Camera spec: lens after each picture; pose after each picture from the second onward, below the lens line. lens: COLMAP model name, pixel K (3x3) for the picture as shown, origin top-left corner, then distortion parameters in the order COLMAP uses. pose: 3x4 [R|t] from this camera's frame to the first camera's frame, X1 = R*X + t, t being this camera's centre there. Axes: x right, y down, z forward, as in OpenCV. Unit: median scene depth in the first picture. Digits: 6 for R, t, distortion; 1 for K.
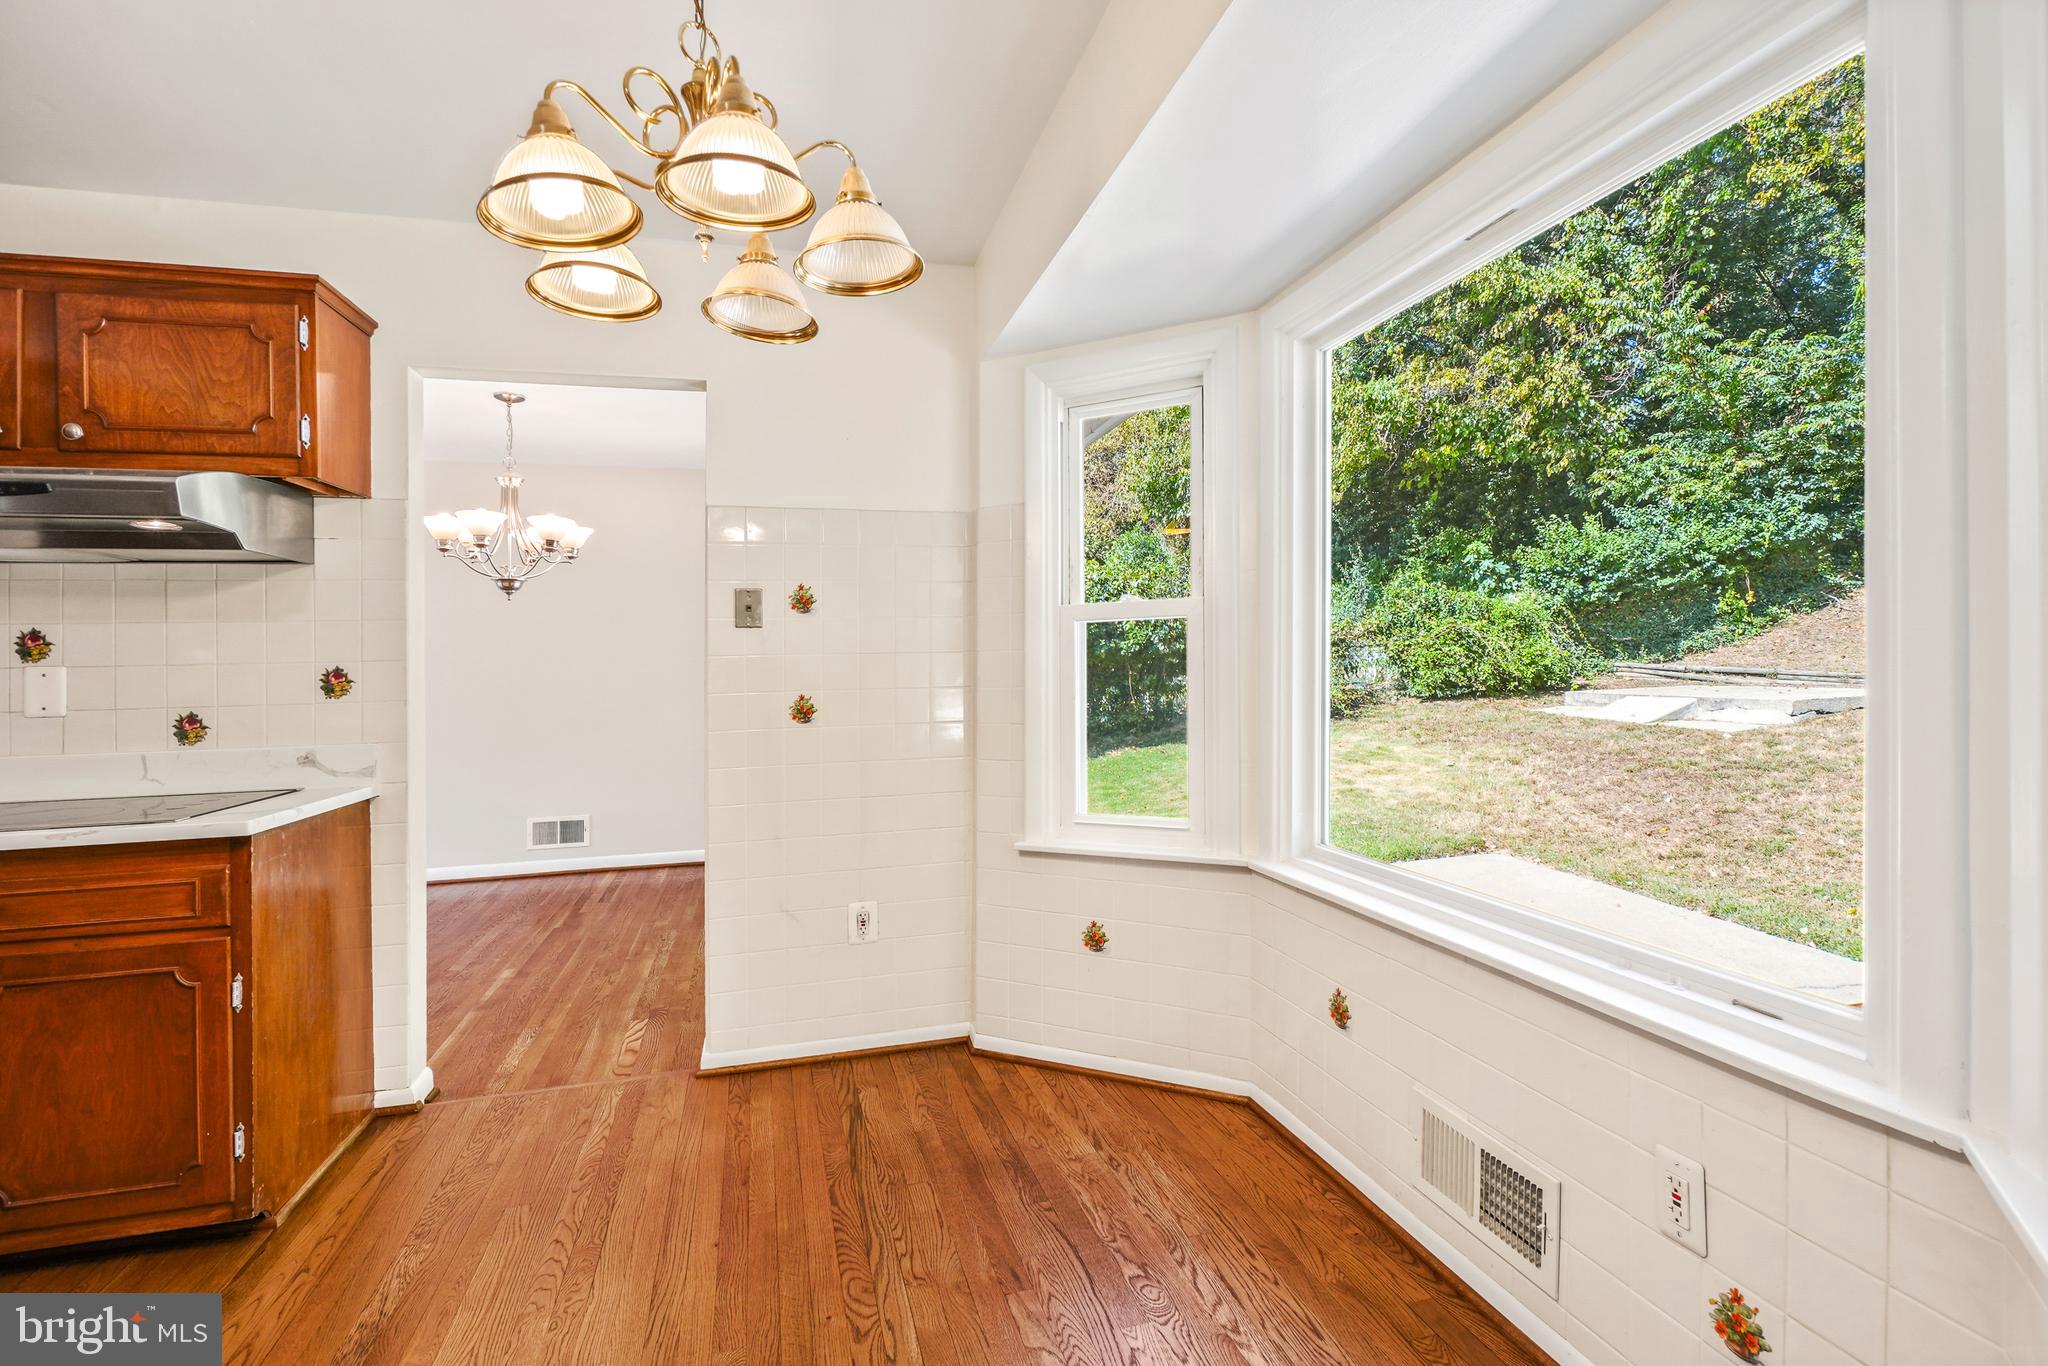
lens RADIAL K [[910.1, 0, 994.5], [0, 910.1, 619.5], [0, 0, 1]] dist [-0.002767, -0.000862]
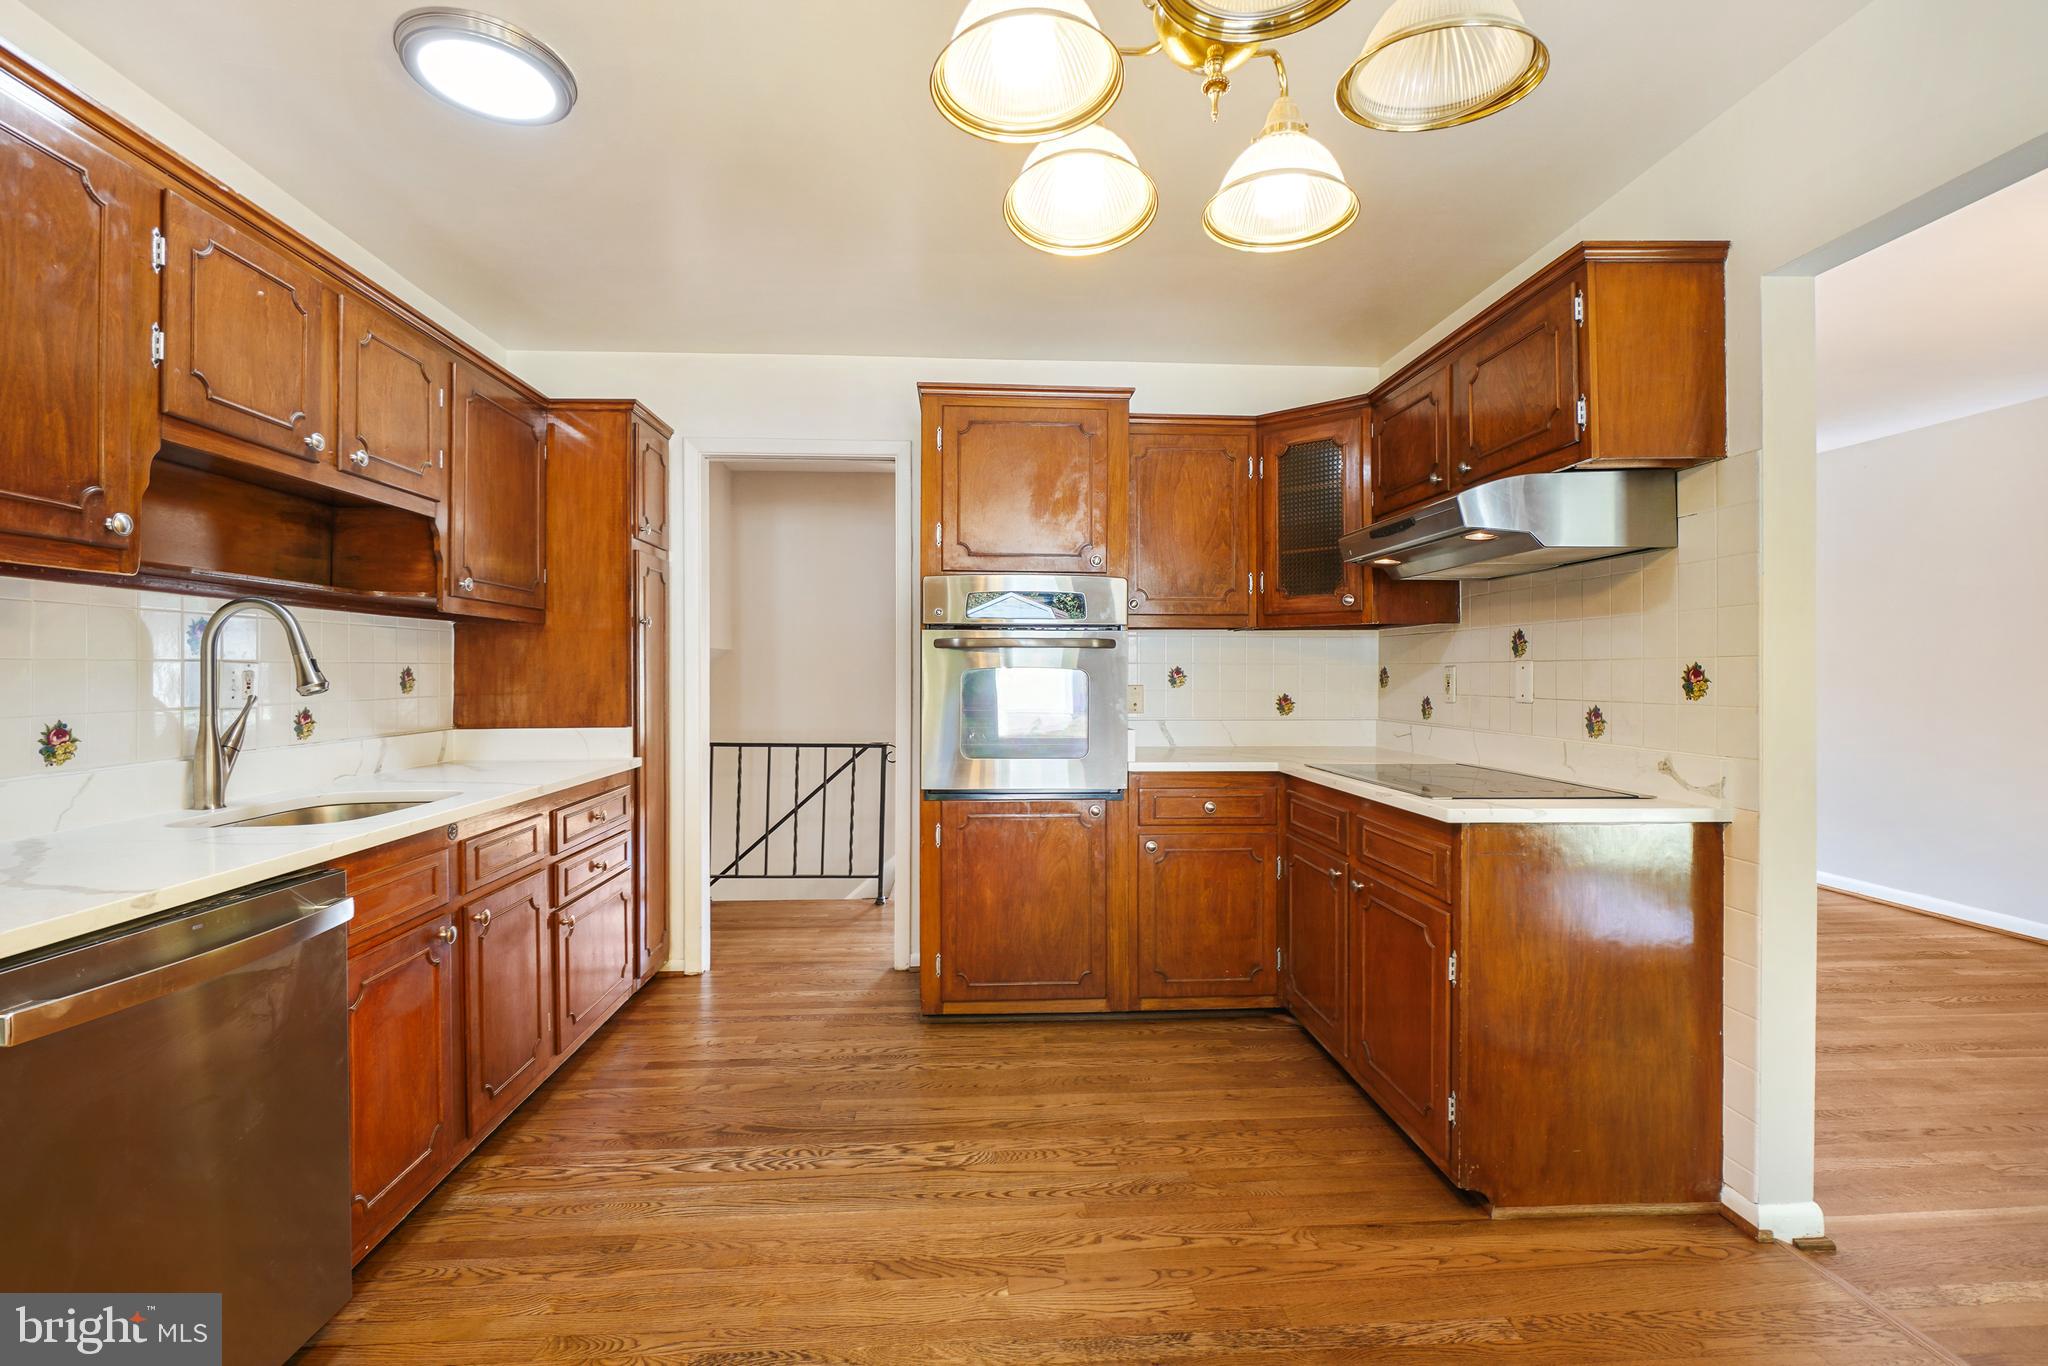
lens RADIAL K [[910.1, 0, 1057.2], [0, 910.1, 634.9], [0, 0, 1]] dist [-0.002767, -0.000862]
pose [[-0.183047, -0.018166, -0.982936, 0.267057], [0.051058, 0.998304, -0.027958, 0.021226], [0.981777, -0.055305, -0.181809, 0.648910]]
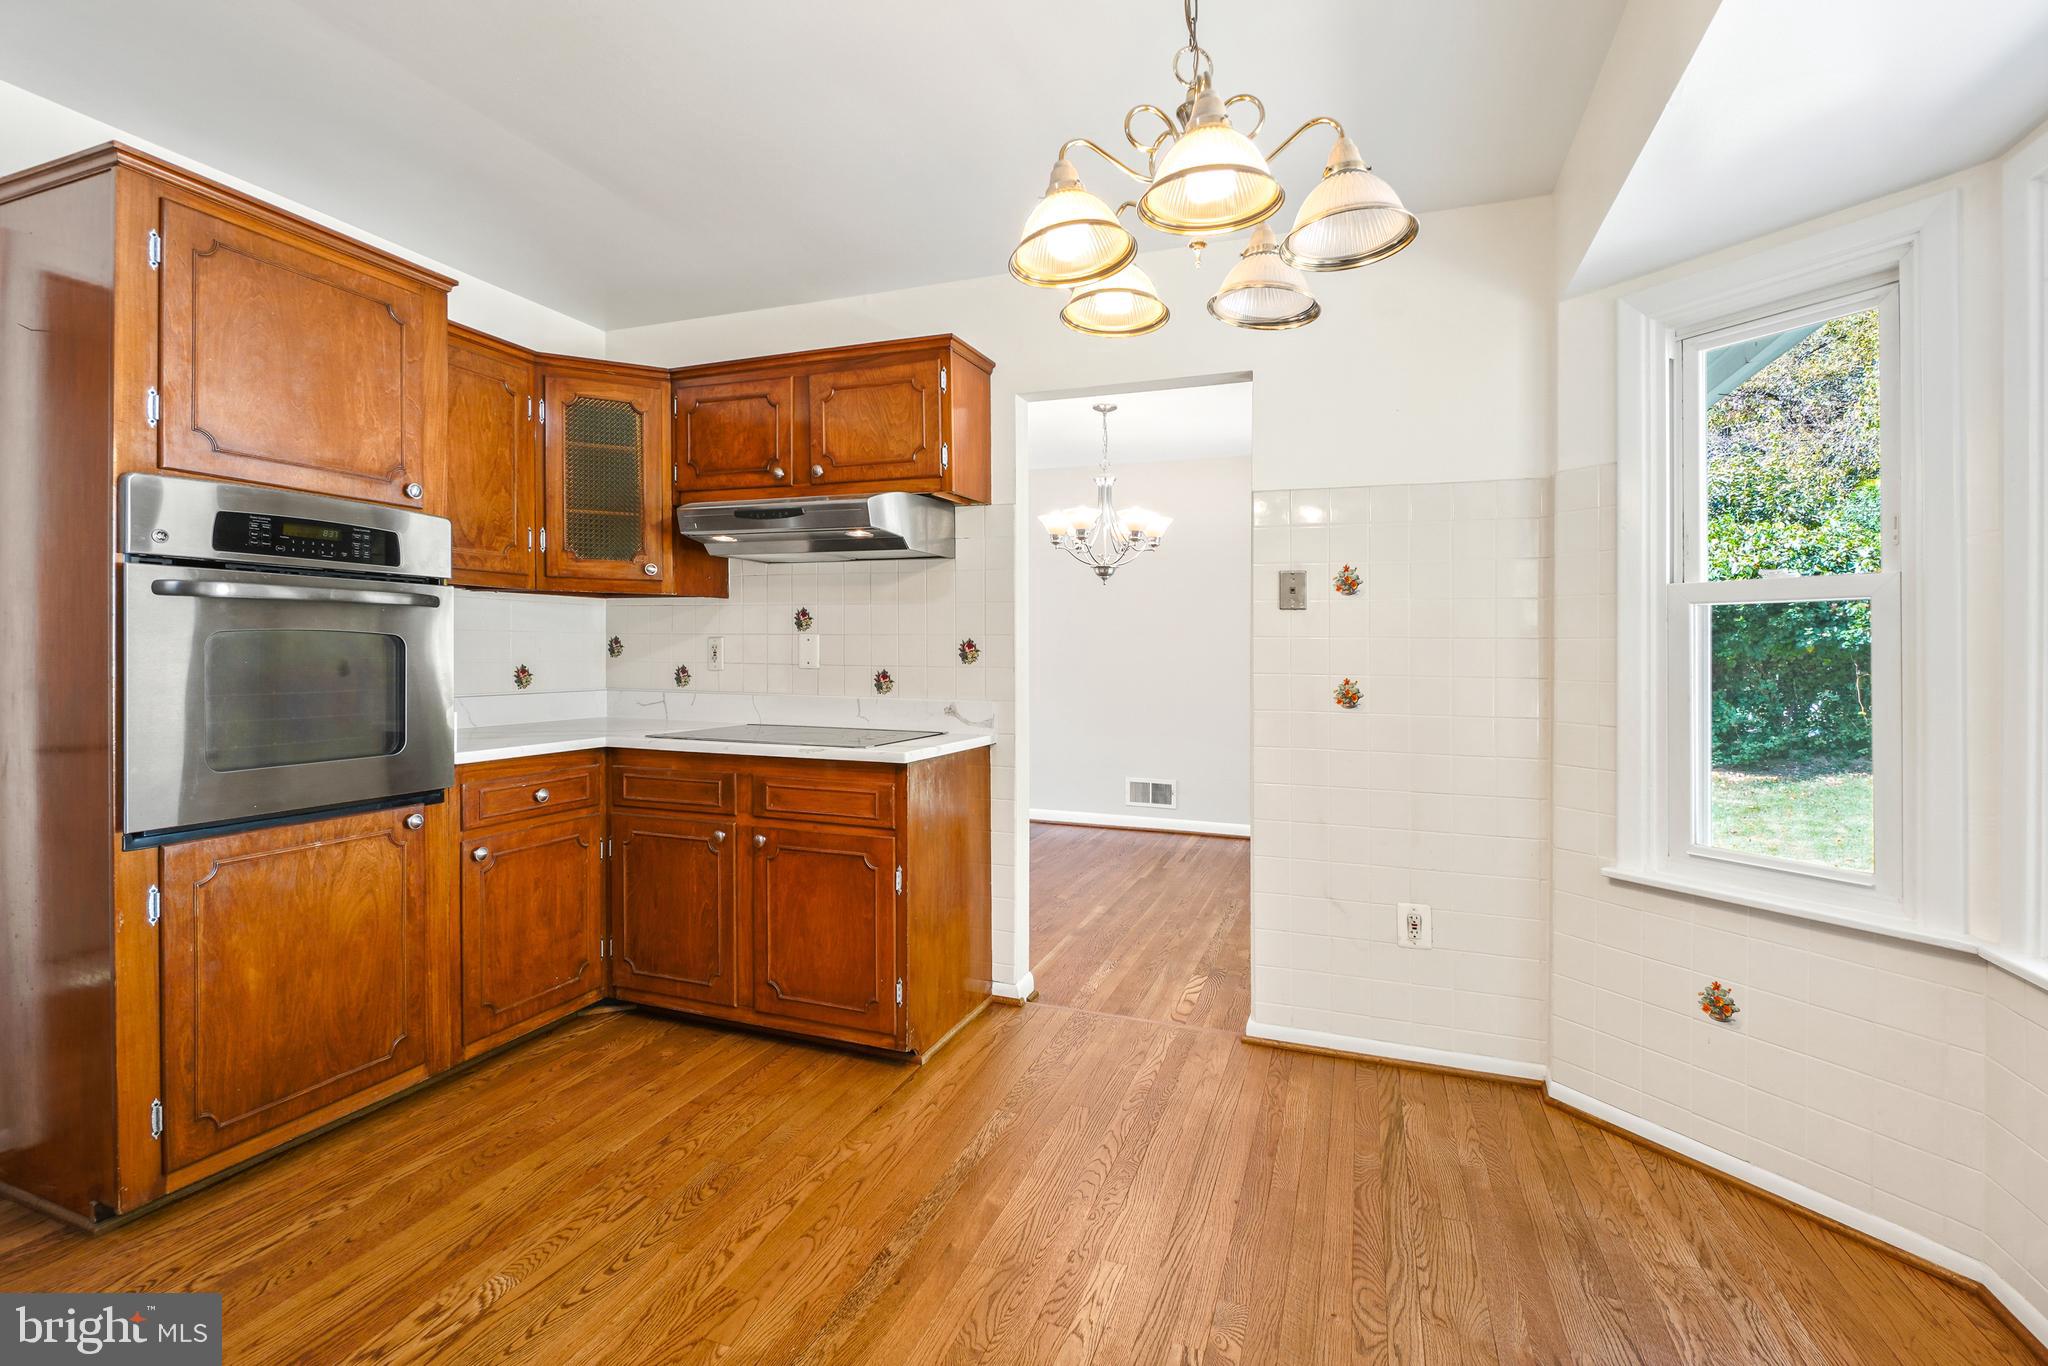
lens RADIAL K [[910.1, 0, 1022.3], [0, 910.1, 599.8], [0, 0, 1]] dist [-0.002767, -0.000862]
pose [[0.818505, -0.000487, -0.574499, 0.074568], [-0.000236, 0.999999, -0.001184, -0.000943], [0.574499, 0.001105, 0.818504, 0.003847]]
